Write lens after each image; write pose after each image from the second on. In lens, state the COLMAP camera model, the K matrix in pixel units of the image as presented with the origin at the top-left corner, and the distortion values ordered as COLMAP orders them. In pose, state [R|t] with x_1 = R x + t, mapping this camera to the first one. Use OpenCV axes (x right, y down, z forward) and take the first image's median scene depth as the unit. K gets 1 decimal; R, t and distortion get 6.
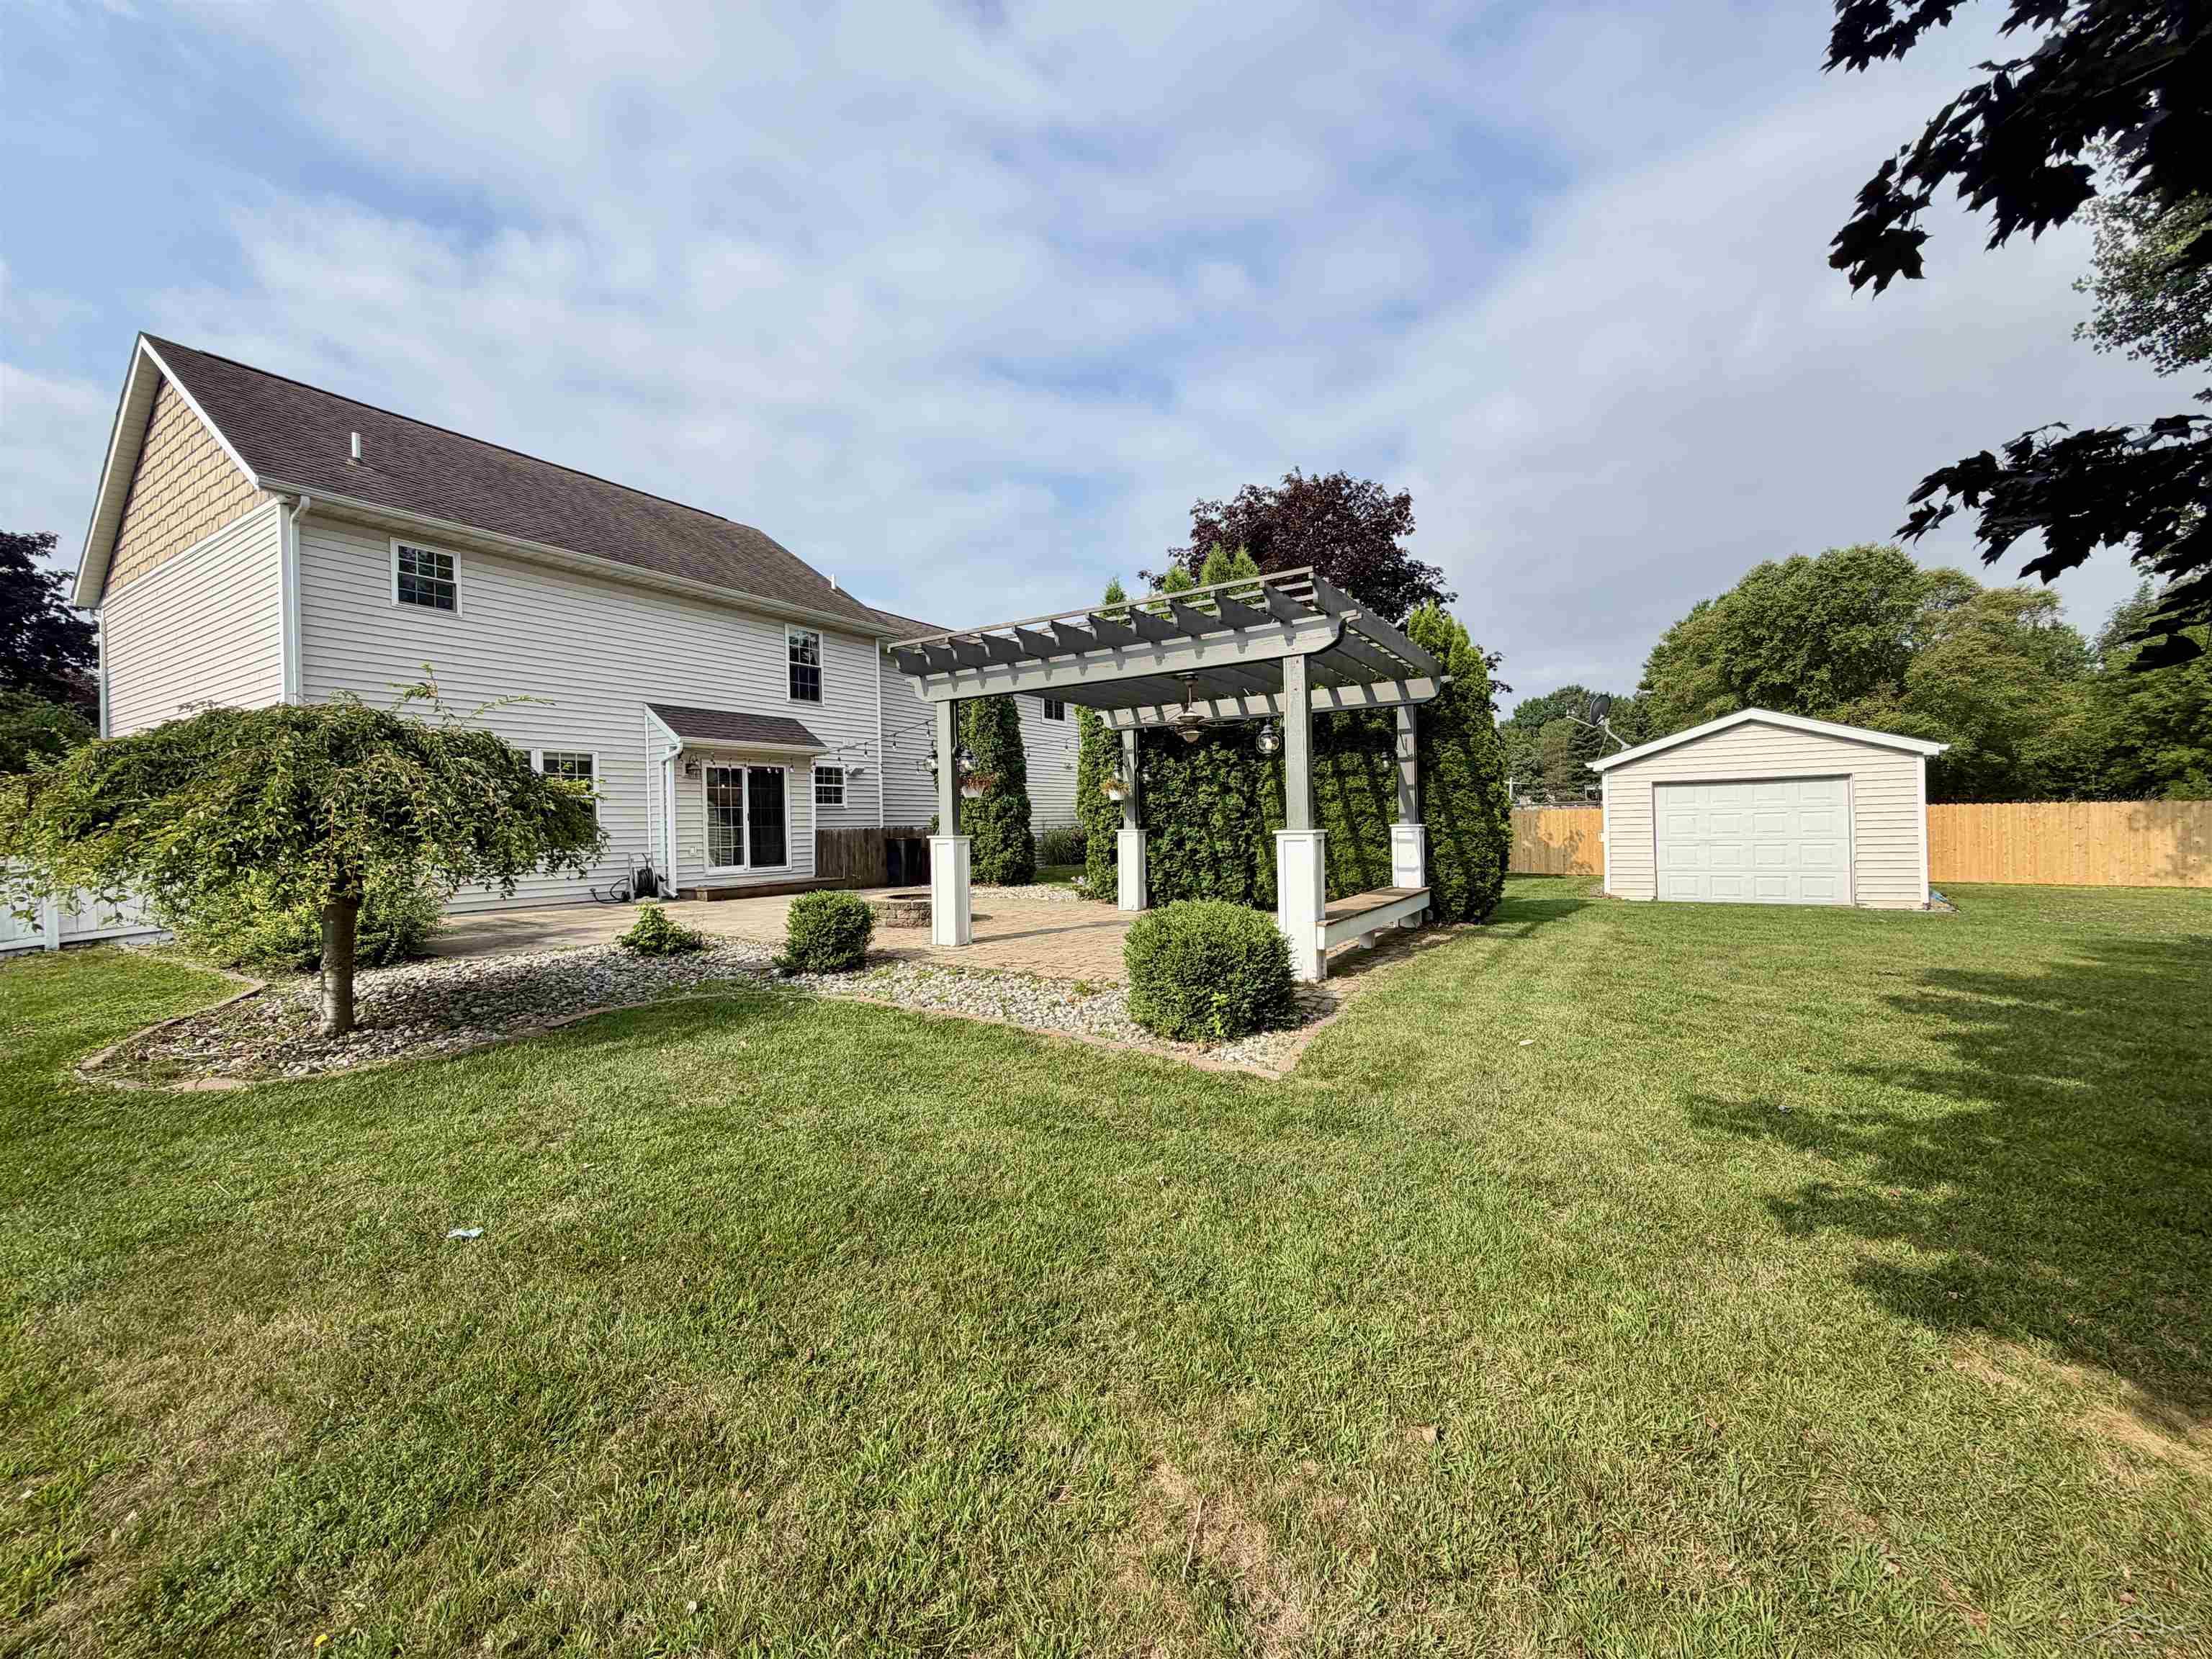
lens RADIAL K [[879.5, 0, 1106.4], [0, 879.5, 834.2], [0, 0, 1]] dist [0.001097, -0.000826]
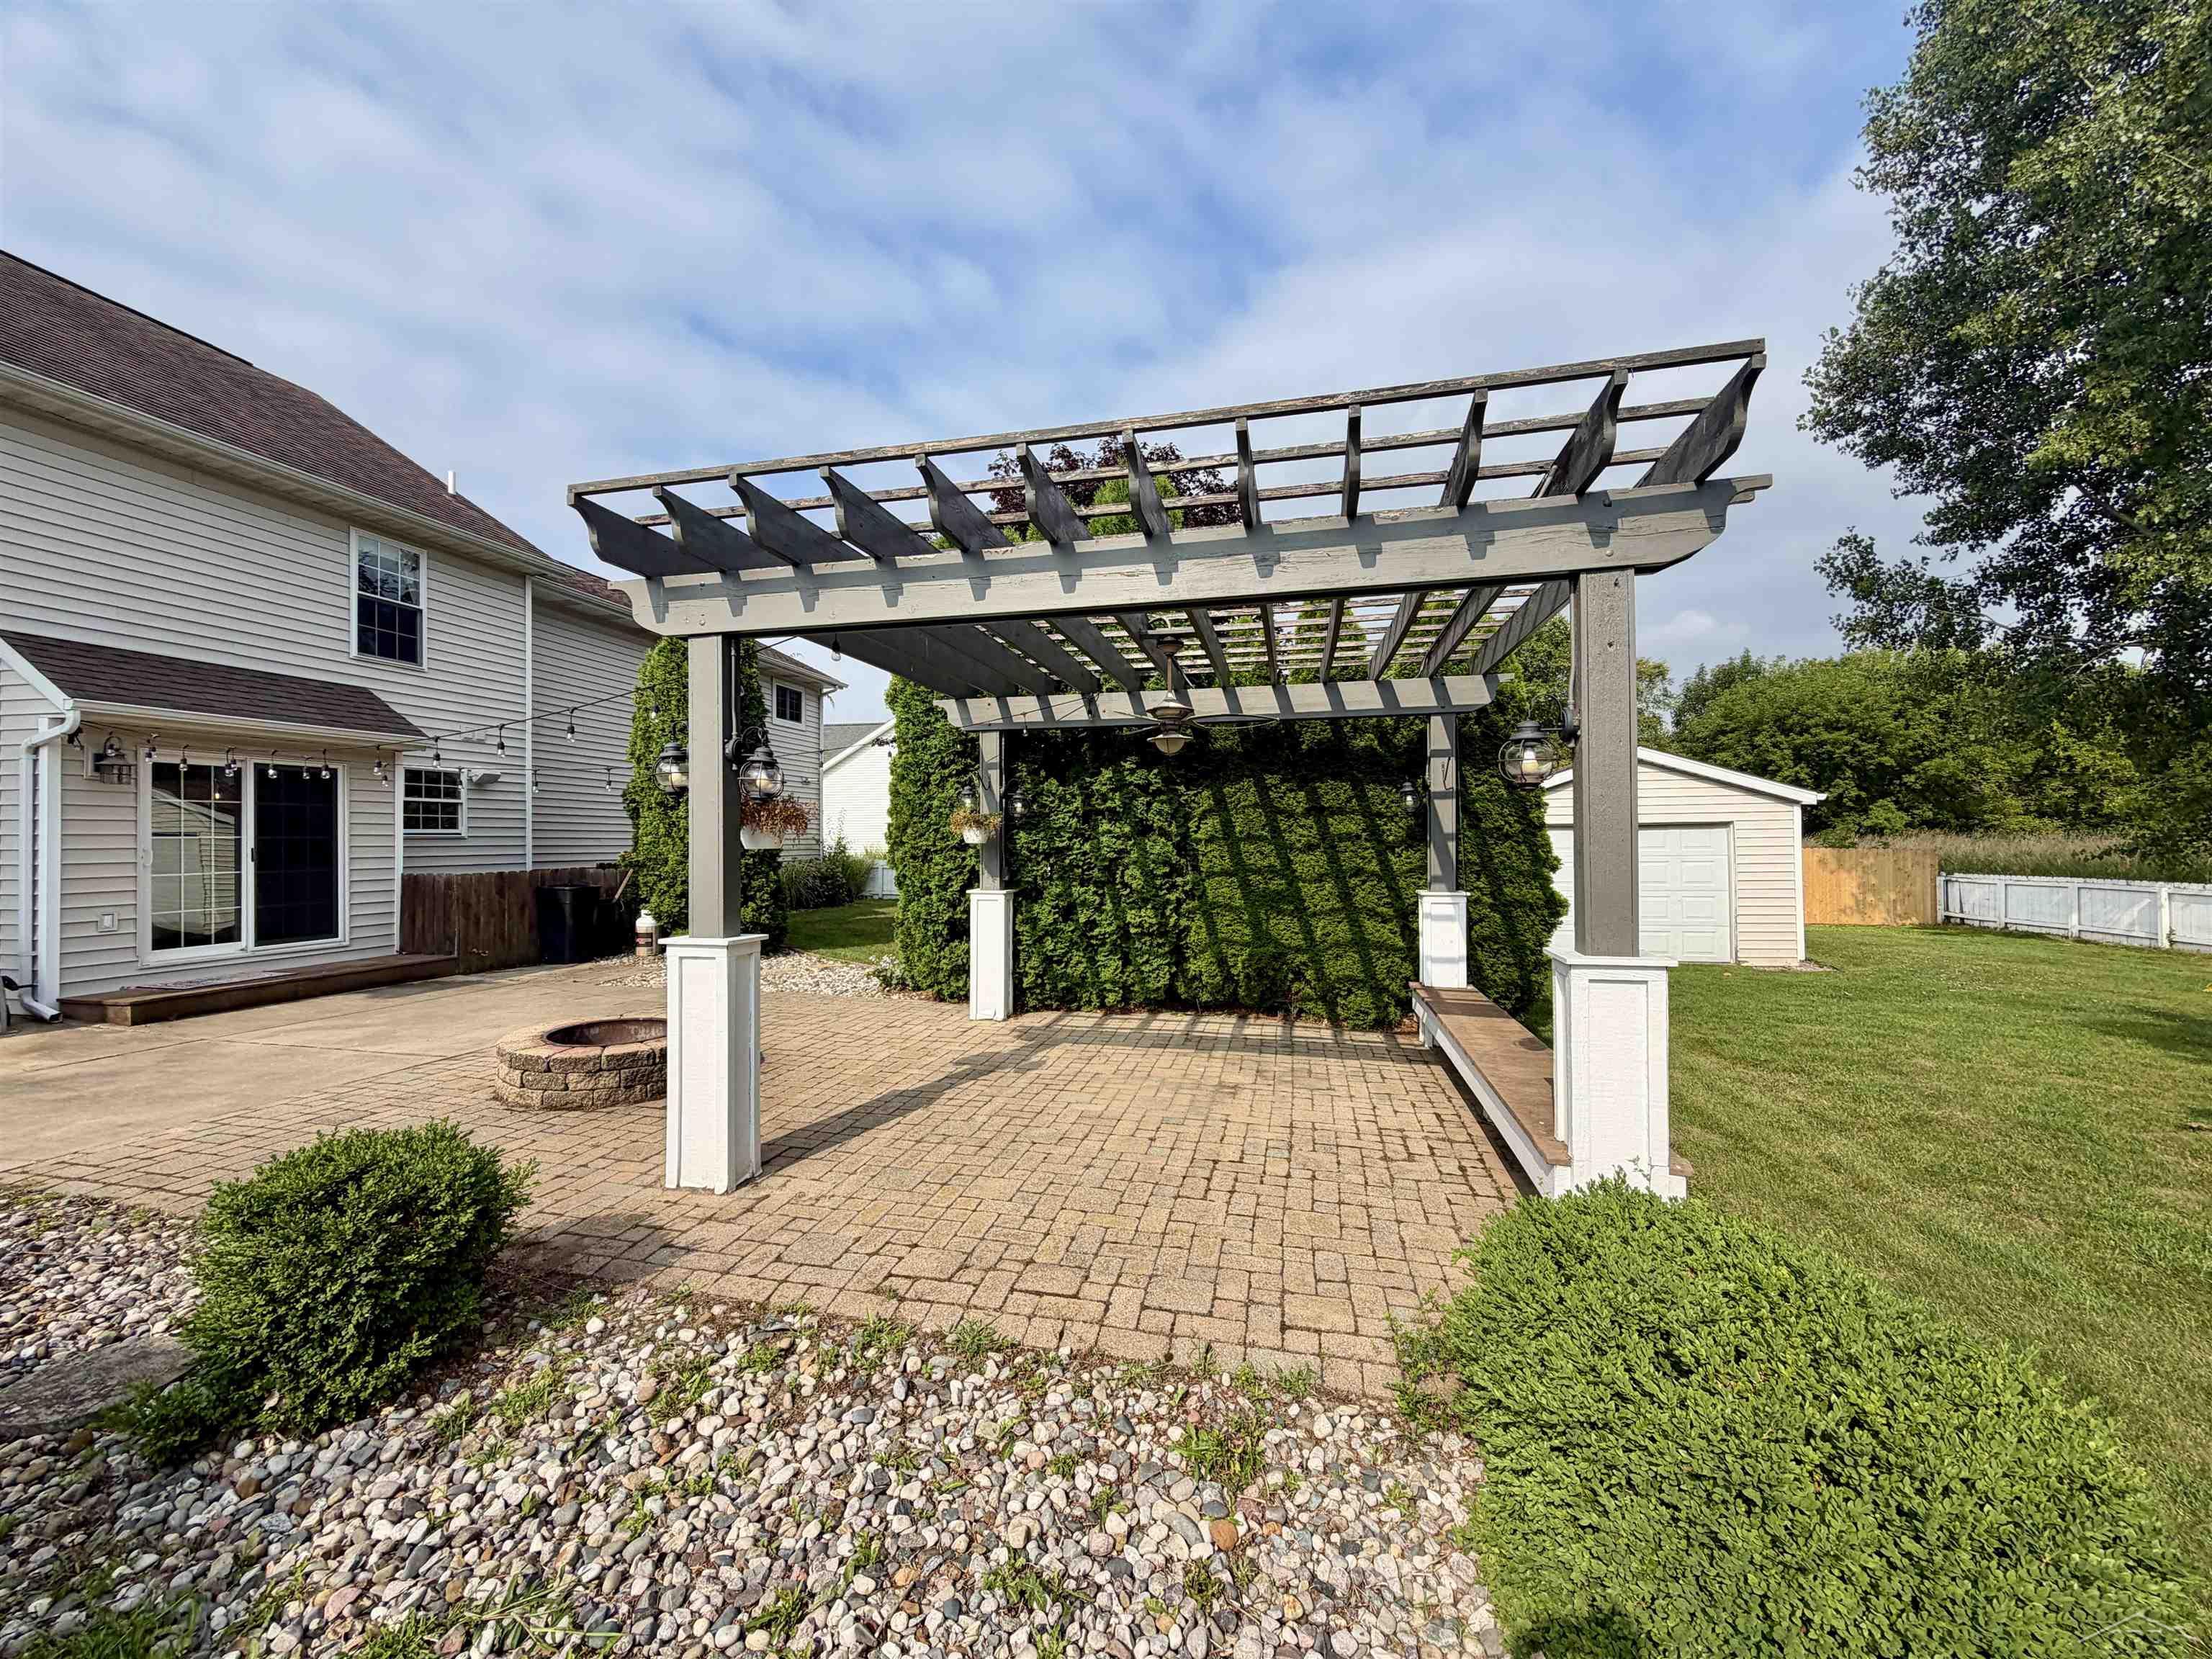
lens RADIAL K [[879.5, 0, 1109.7], [0, 879.5, 817.0], [0, 0, 1]] dist [0.001097, -0.000826]
pose [[0.944677, 0.022378, 0.327237, -0.091376], [-0.008865, 0.999047, -0.042728, -0.028799], [-0.327882, 0.037463, 0.943976, 0.348721]]
